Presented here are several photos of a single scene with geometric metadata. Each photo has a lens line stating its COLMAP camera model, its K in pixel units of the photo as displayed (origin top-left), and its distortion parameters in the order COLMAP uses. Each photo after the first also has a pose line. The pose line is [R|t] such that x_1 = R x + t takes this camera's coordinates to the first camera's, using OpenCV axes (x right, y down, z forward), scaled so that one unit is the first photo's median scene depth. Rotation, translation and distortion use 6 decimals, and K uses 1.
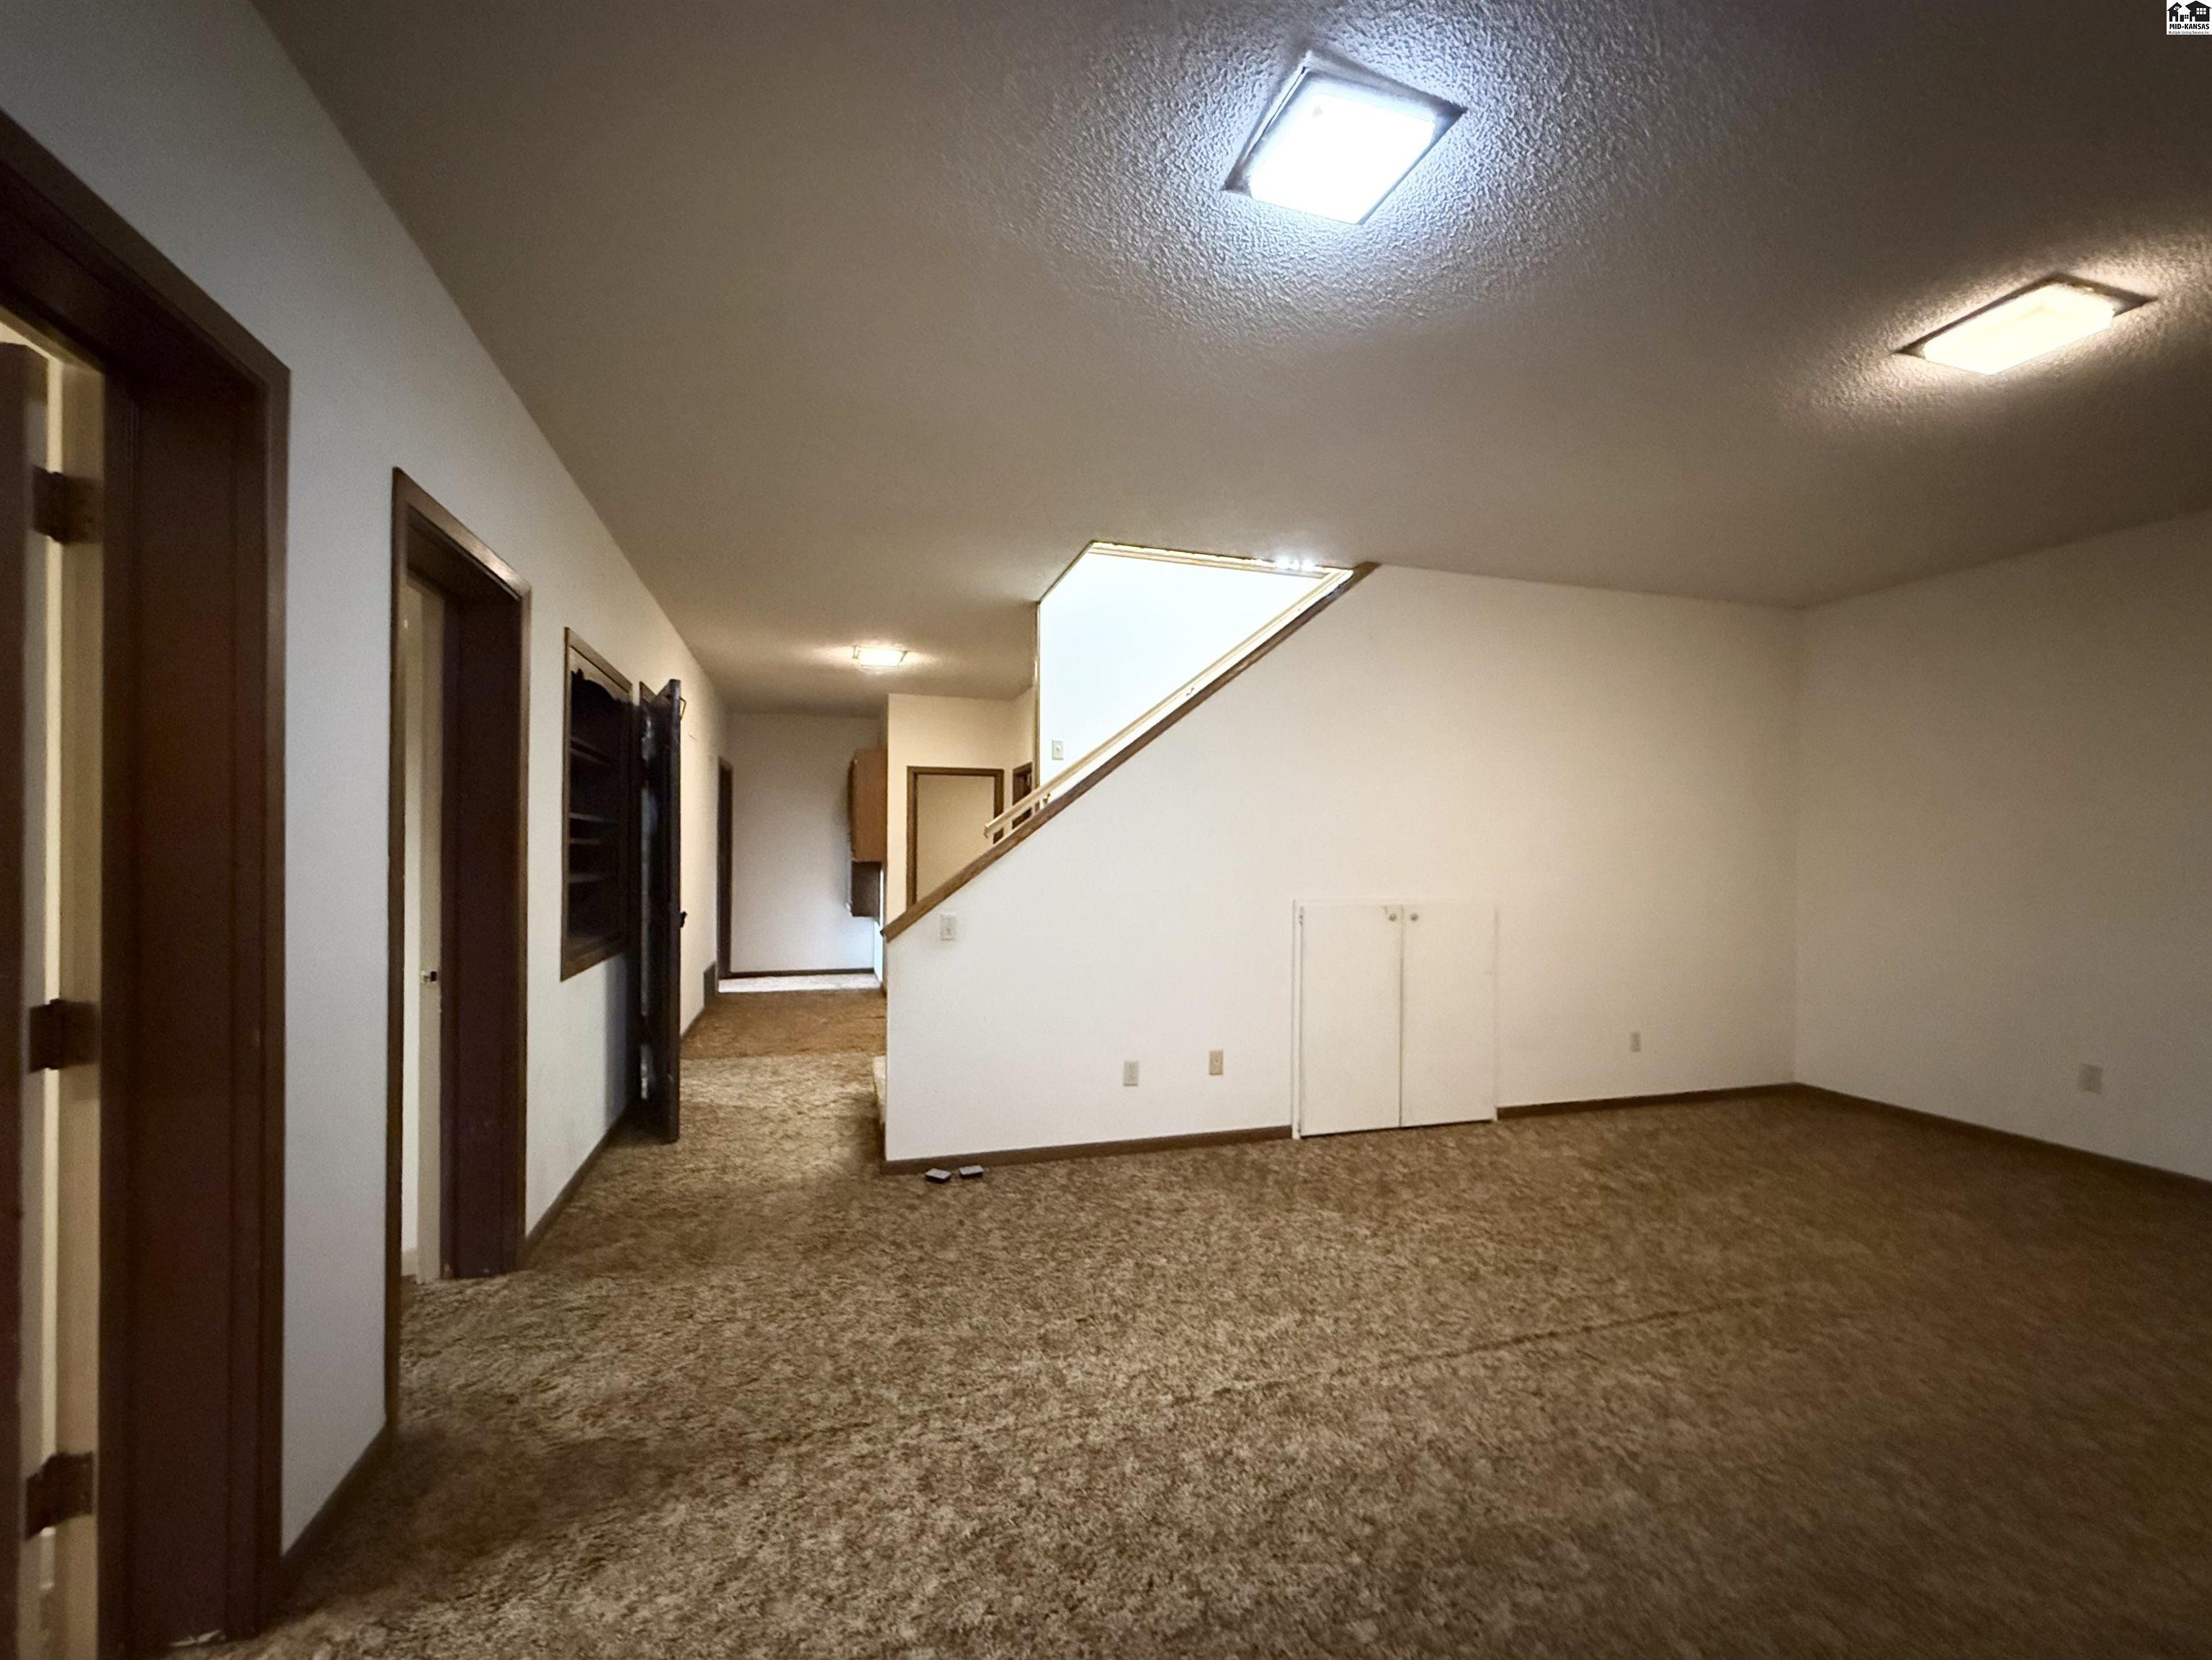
lens RADIAL K [[919.2, 0, 1097.7], [0, 919.2, 850.9], [0, 0, 1]] dist [0.001241, 0.000419]
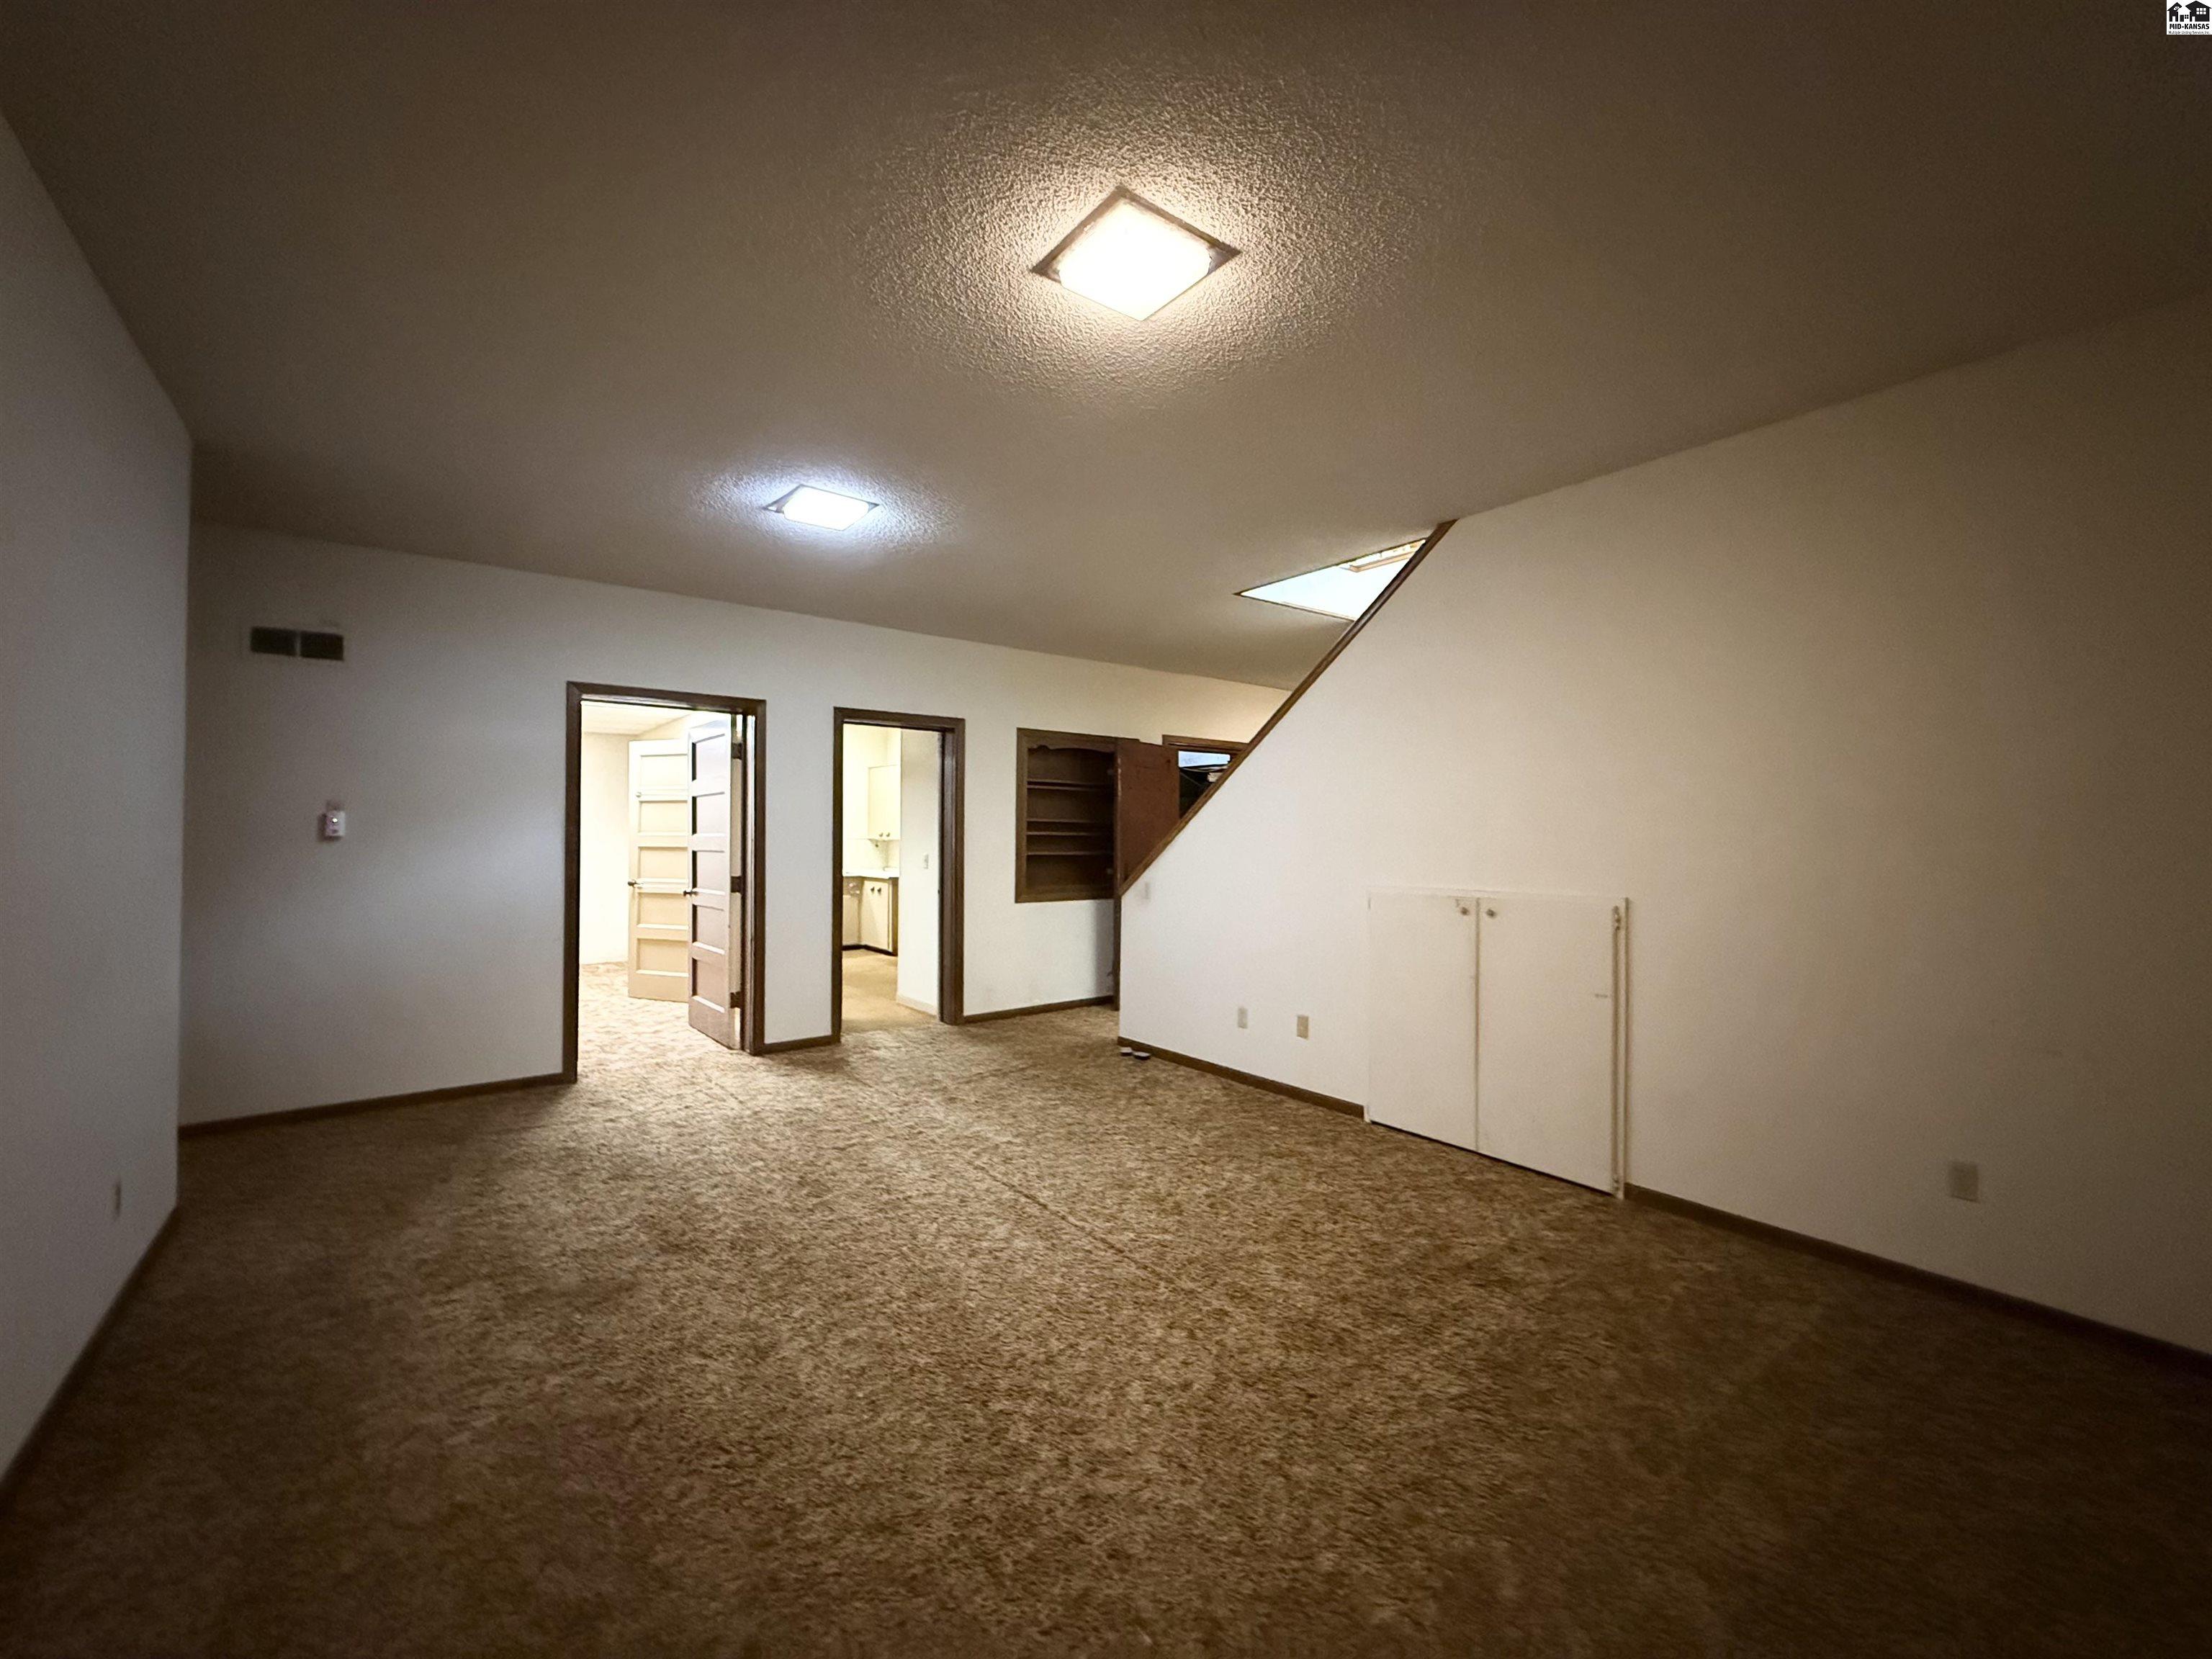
lens RADIAL K [[882.2, 0, 1092.0], [0, 882.2, 824.8], [0, 0, 1]] dist [-0.001072, 0.000422]
pose [[0.353588, -0.015807, -0.935268, 1.215090], [0.001085, 0.999863, -0.016488, 0.003413], [0.935401, 0.004816, 0.353557, 0.441745]]
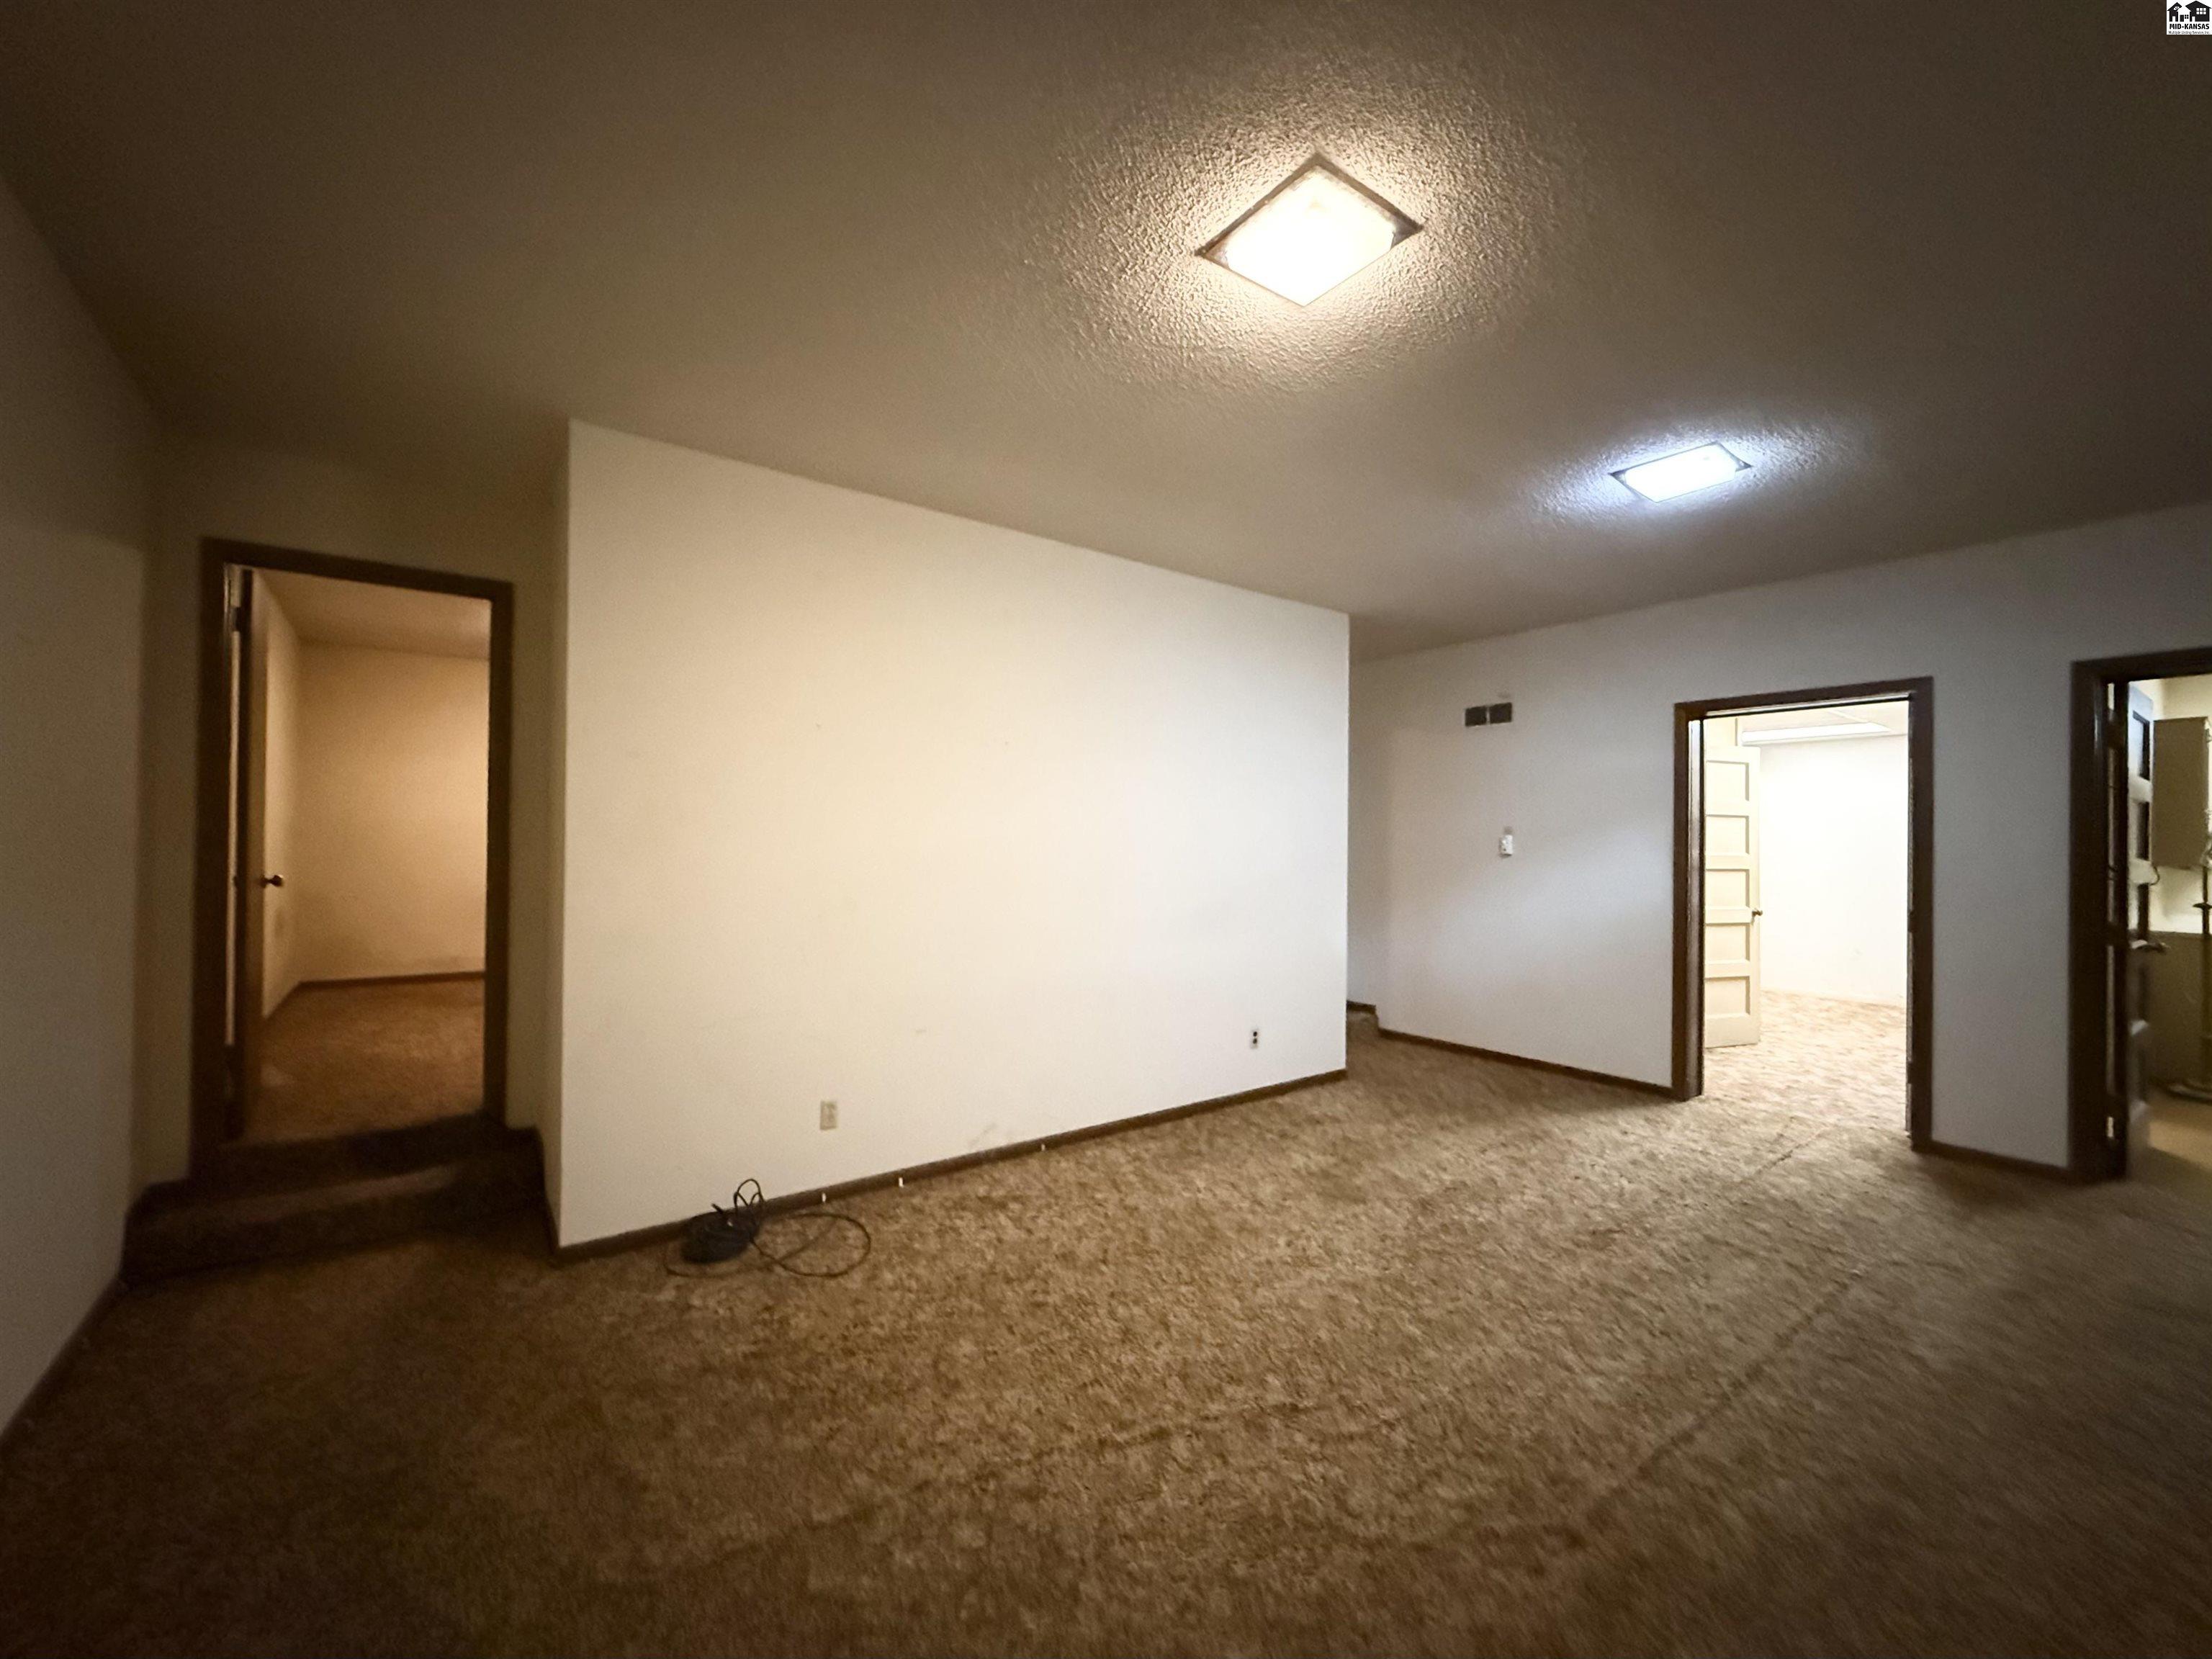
lens RADIAL K [[882.2, 0, 1092.0], [0, 882.2, 824.8], [0, 0, 1]] dist [-0.001072, 0.000422]
pose [[-0.943328, -0.022737, -0.331081, 0.980024], [-0.015343, 0.999571, -0.024929, -0.002249], [0.331506, -0.018437, -0.943273, 1.160460]]
